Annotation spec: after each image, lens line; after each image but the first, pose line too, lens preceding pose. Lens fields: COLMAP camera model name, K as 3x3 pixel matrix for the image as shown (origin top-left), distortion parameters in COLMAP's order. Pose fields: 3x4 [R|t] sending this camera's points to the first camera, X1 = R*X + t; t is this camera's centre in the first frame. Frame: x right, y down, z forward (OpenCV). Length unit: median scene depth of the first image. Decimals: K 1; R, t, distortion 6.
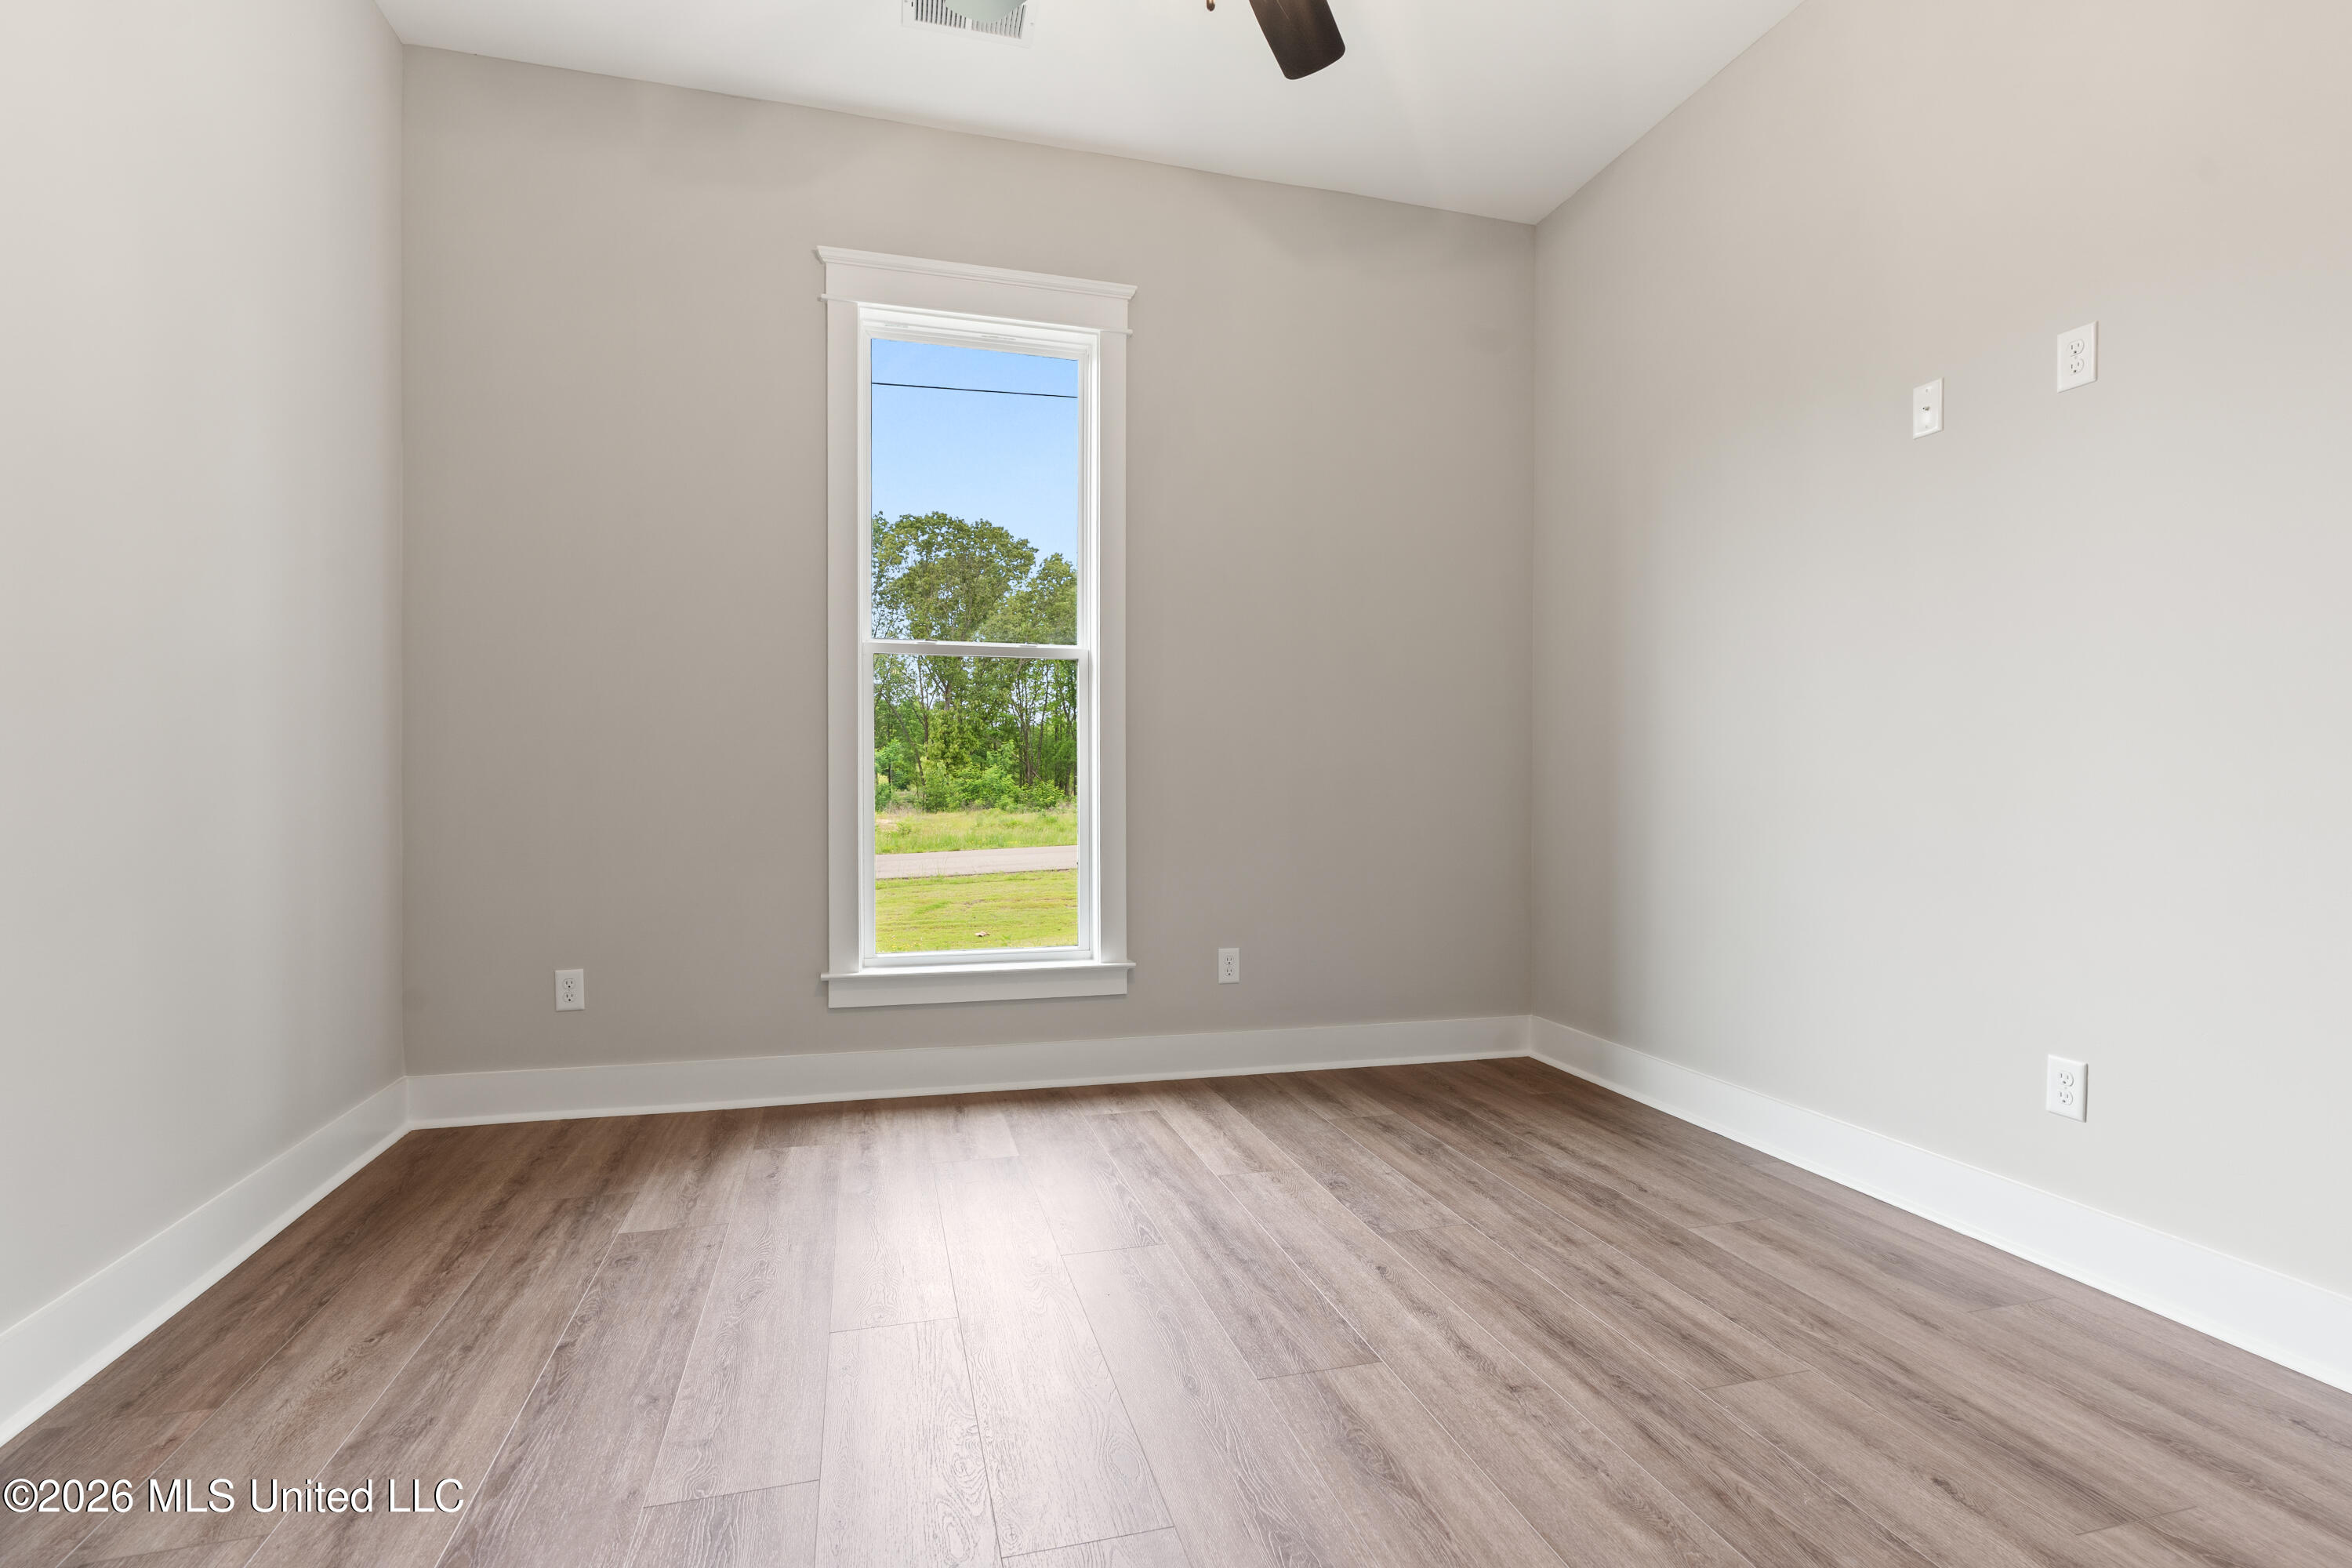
lens RADIAL K [[1101.7, 0, 1276.8], [0, 1101.7, 785.4], [0, 0, 1]] dist [0.002219, 0.001243]
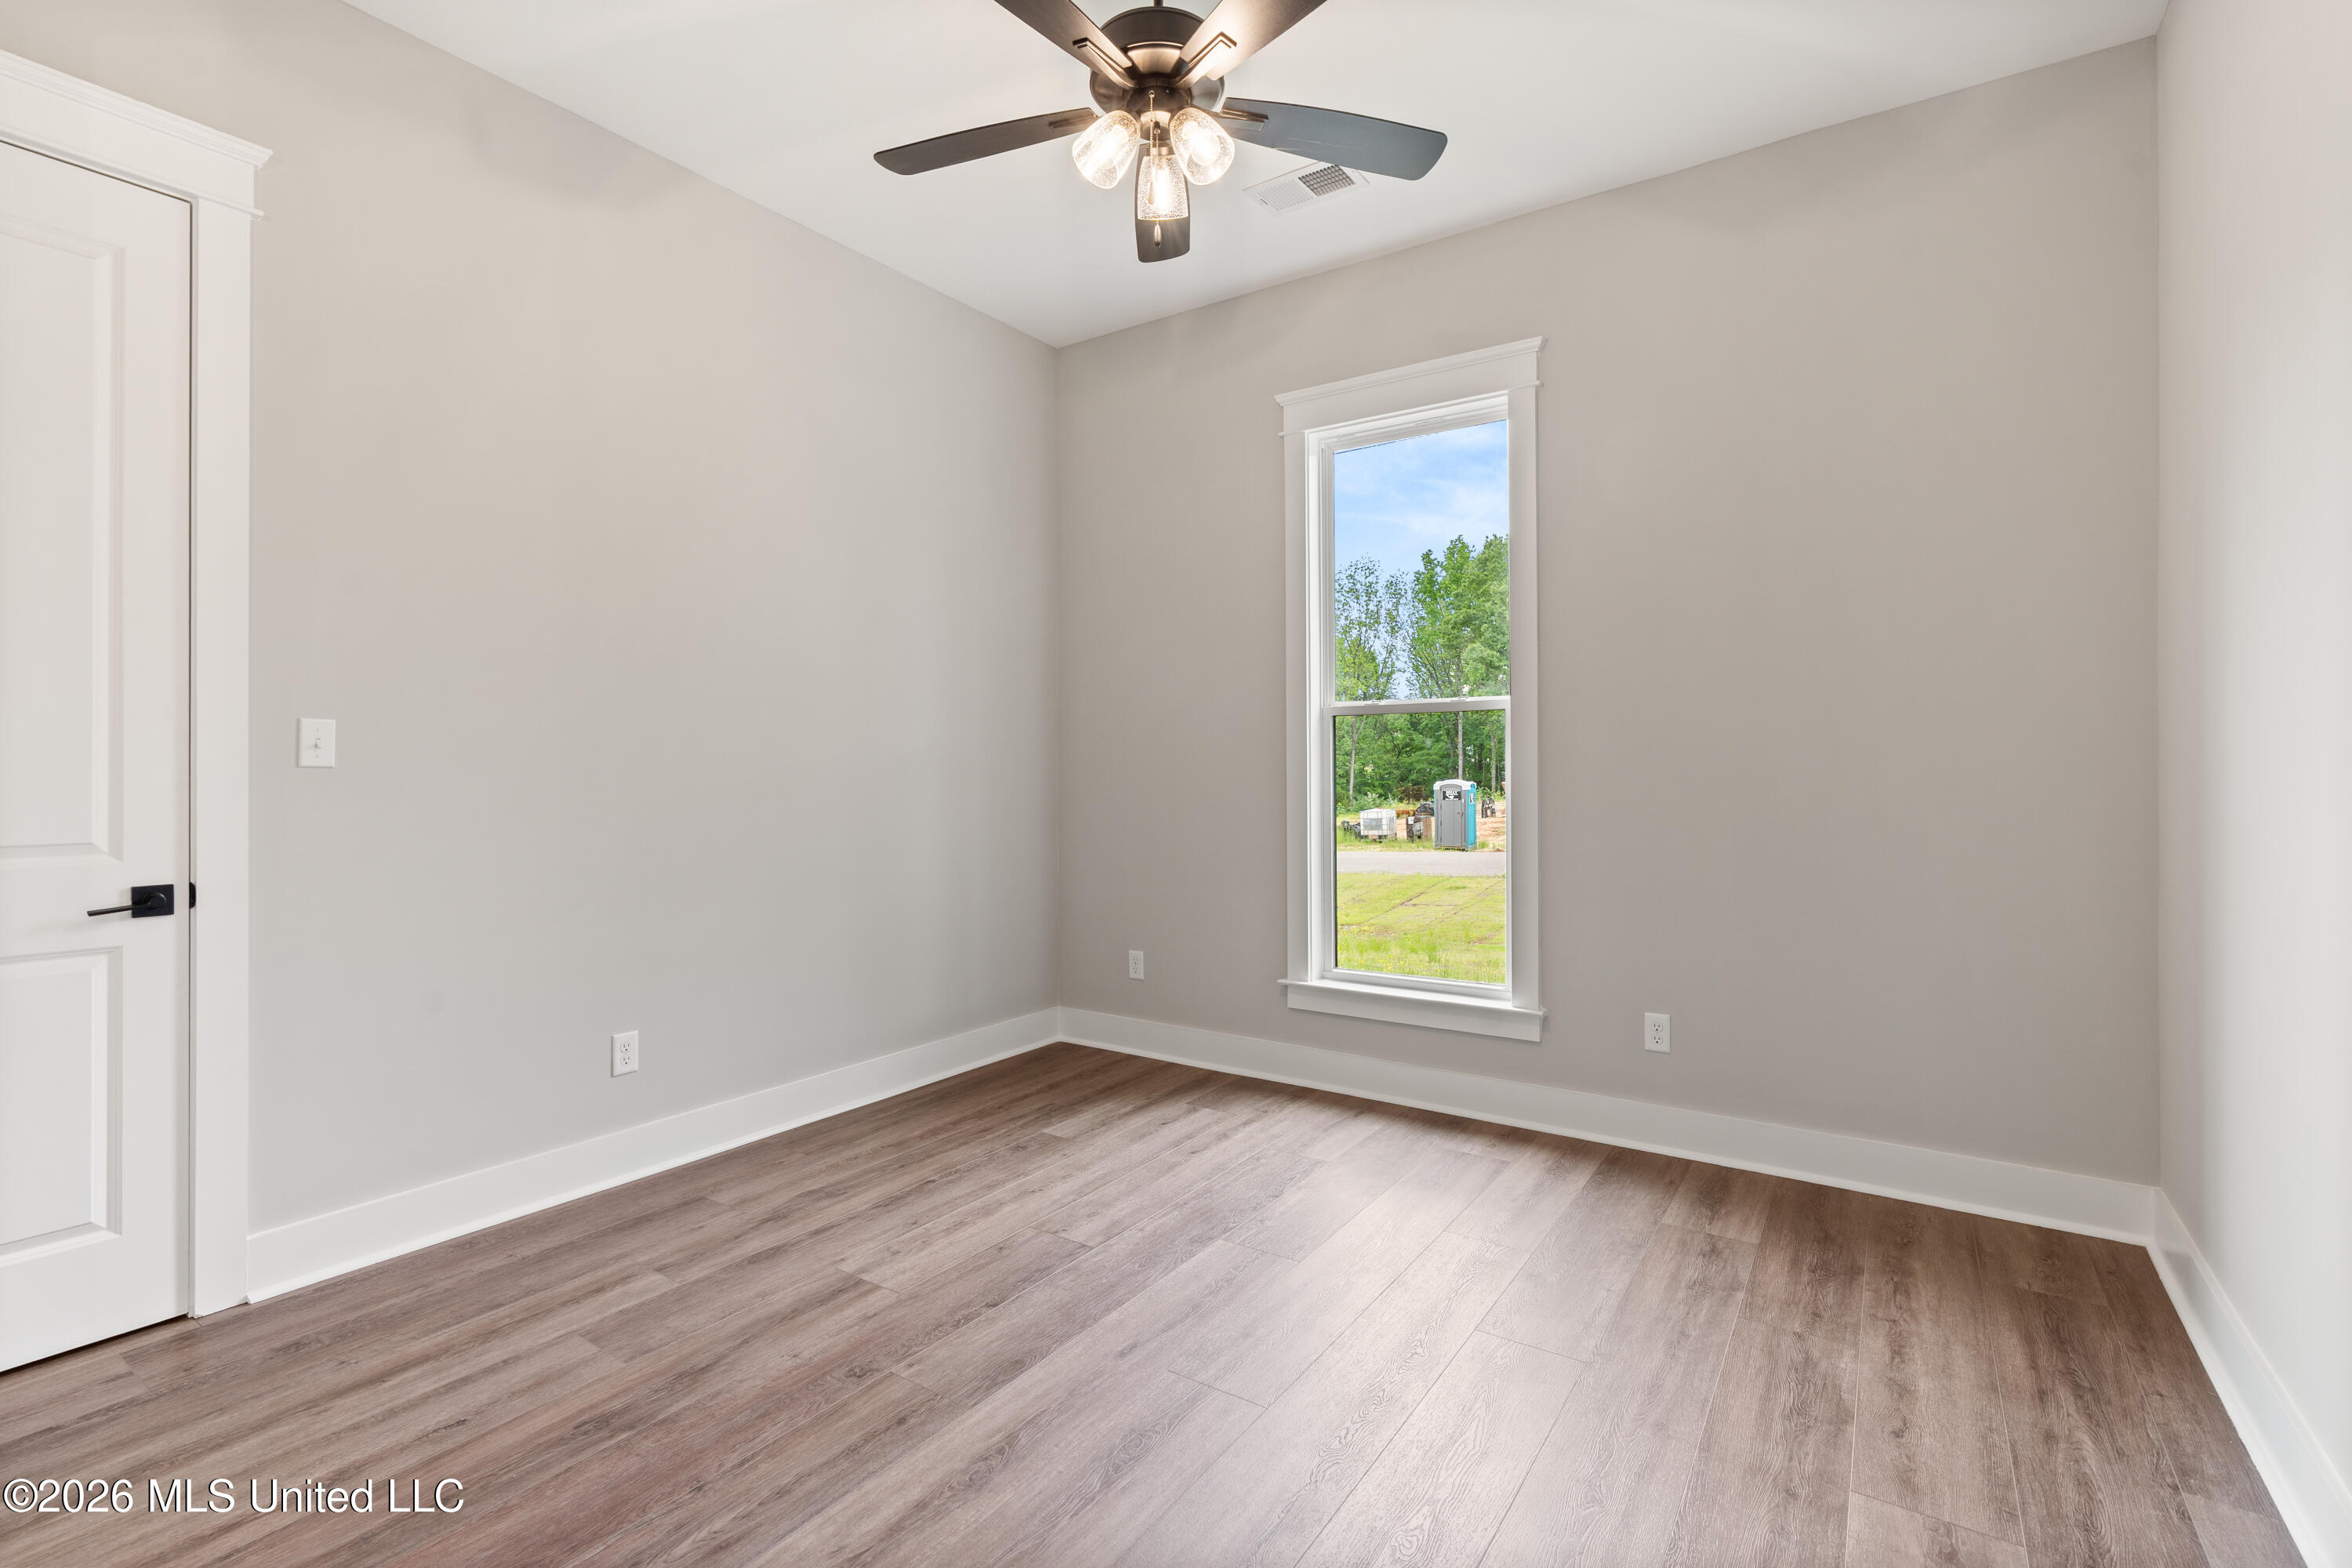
lens RADIAL K [[1096.0, 0, 1176.0], [0, 1096.0, 784.0], [0, 0, 1]] dist [0.003042, 0.000994]
pose [[0.625794, 0.004032, -0.779978, 0.537524], [0.002936, 0.999967, 0.007525, -0.066729], [0.779983, -0.006999, 0.625762, 0.148900]]
